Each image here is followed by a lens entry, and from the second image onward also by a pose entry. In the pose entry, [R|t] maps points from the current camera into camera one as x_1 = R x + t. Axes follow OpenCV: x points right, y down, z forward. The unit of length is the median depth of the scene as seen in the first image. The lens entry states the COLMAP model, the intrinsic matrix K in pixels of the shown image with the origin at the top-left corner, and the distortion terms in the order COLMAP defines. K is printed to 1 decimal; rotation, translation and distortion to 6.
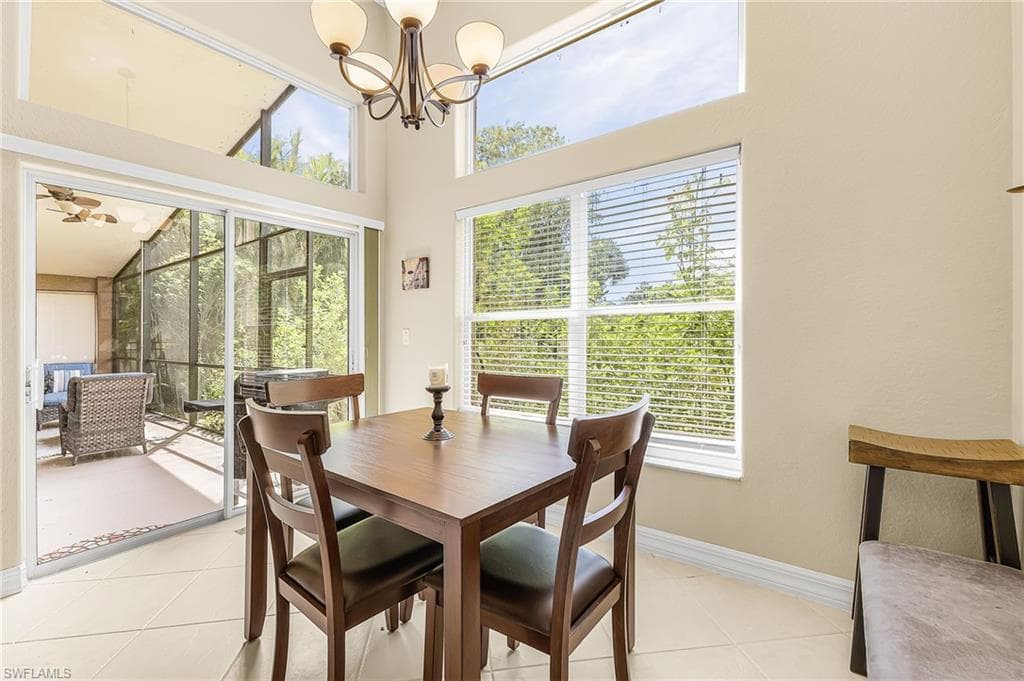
lens RADIAL K [[438.8, 0, 508.7], [0, 438.8, 328.7], [0, 0, 1]] dist [0.003063, -0.000183]
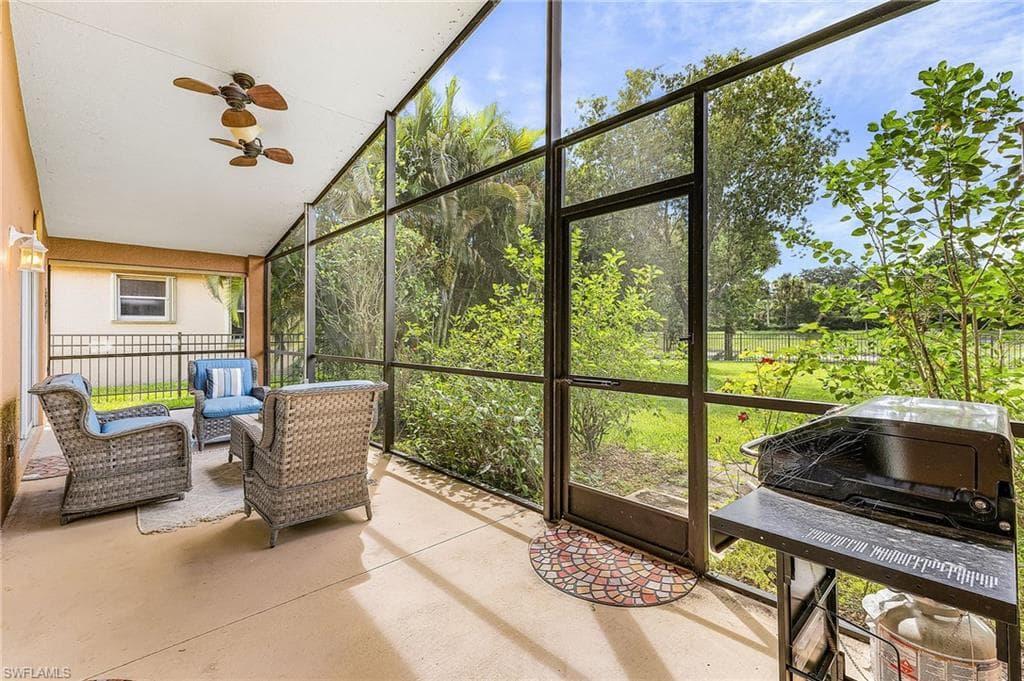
lens RADIAL K [[438.8, 0, 508.7], [0, 438.8, 328.7], [0, 0, 1]] dist [0.003063, -0.000183]
pose [[0.985859, 0.004079, -0.167525, -0.328629], [-0.001567, 0.999884, 0.015125, 0.009869], [0.167567, -0.014648, 0.985752, 0.273549]]
